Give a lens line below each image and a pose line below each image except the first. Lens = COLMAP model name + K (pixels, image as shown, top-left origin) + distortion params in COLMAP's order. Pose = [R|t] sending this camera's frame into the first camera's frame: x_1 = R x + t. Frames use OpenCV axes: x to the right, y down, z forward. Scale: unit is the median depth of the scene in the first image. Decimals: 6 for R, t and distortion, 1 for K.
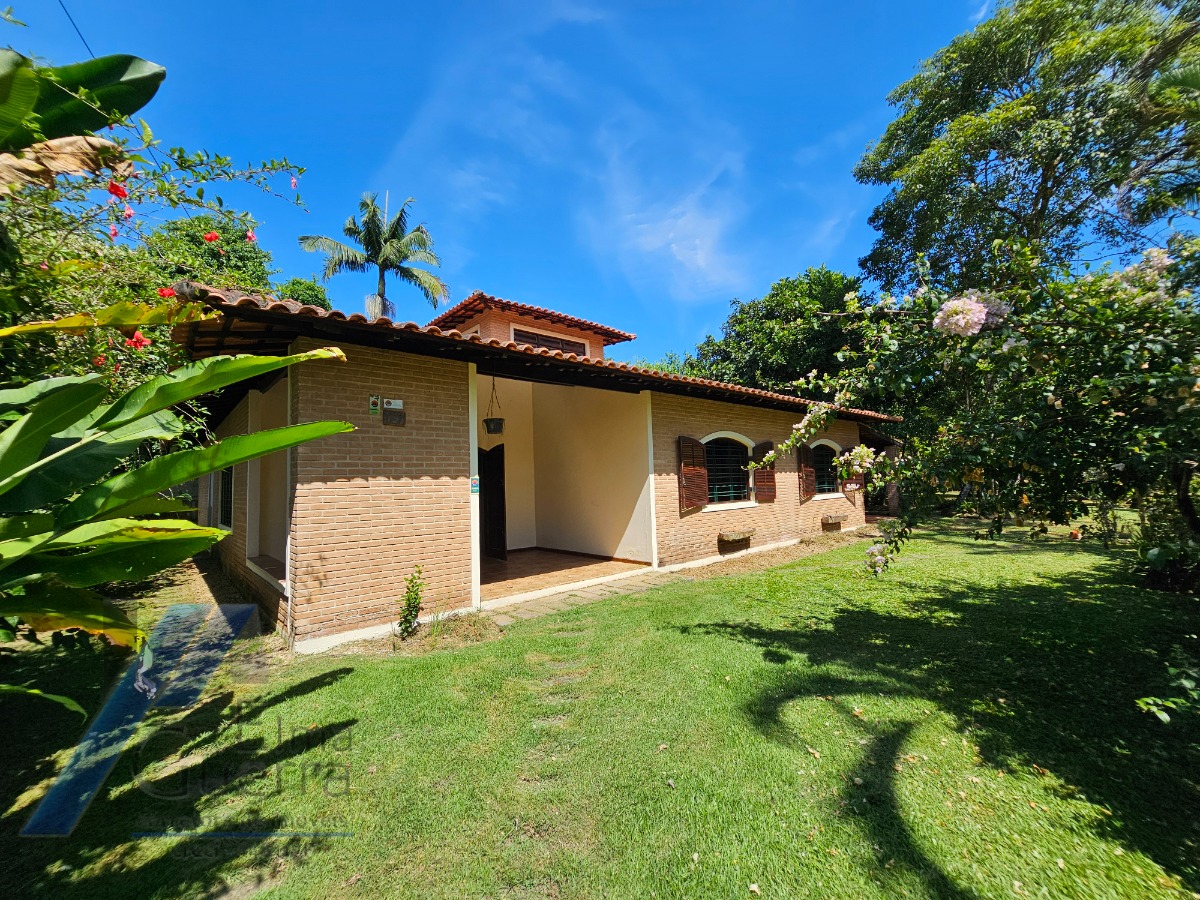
lens RADIAL K [[492.9, 0, 596.7], [0, 492.9, 449.3], [0, 0, 1]] dist [-0.000999, -0.000420]
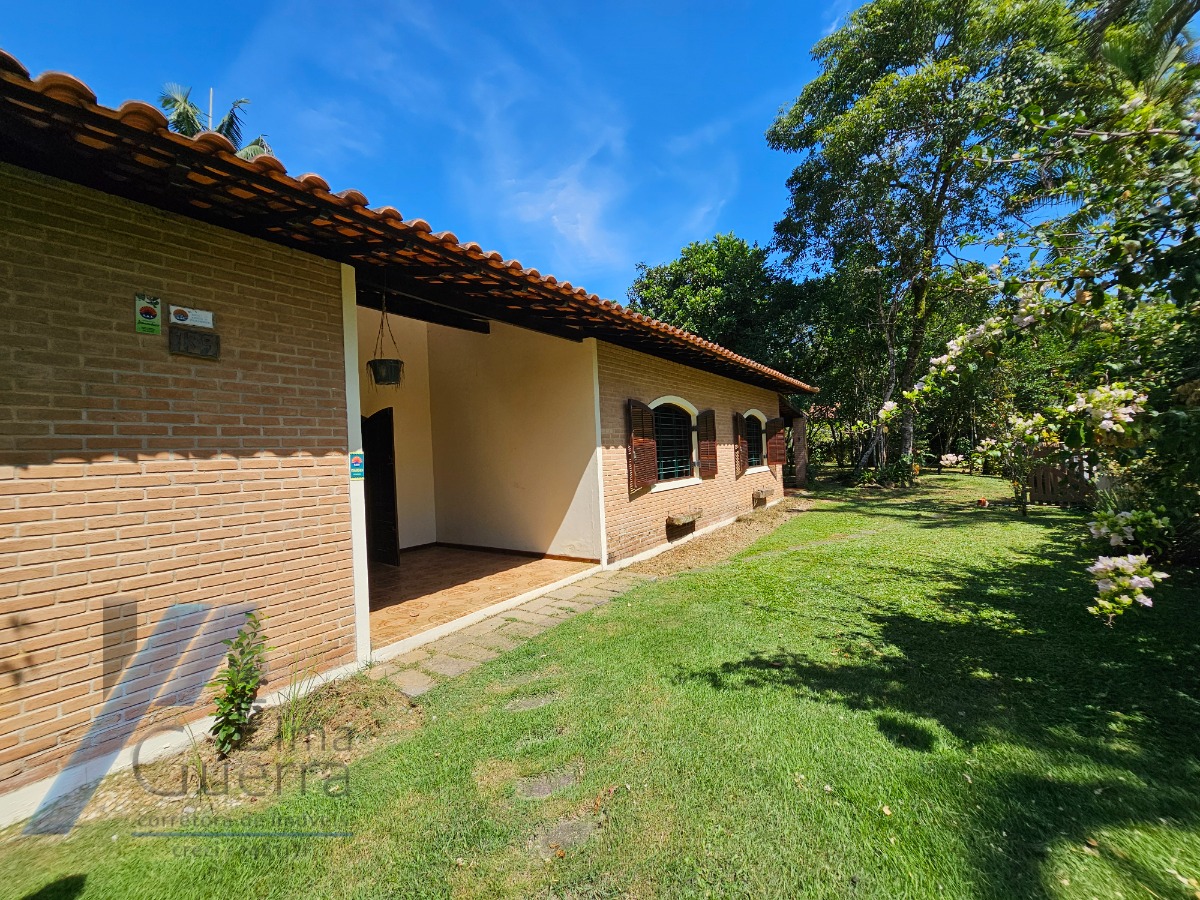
lens RADIAL K [[492.0, 0, 597.4], [0, 492.0, 449.7], [0, 0, 1]] dist [-0.002568, 0.000948]
pose [[0.971040, -0.009427, 0.238732, -0.097190], [-0.002629, 0.998739, 0.050131, 0.020880], [-0.238904, -0.049307, 0.969791, 0.318008]]
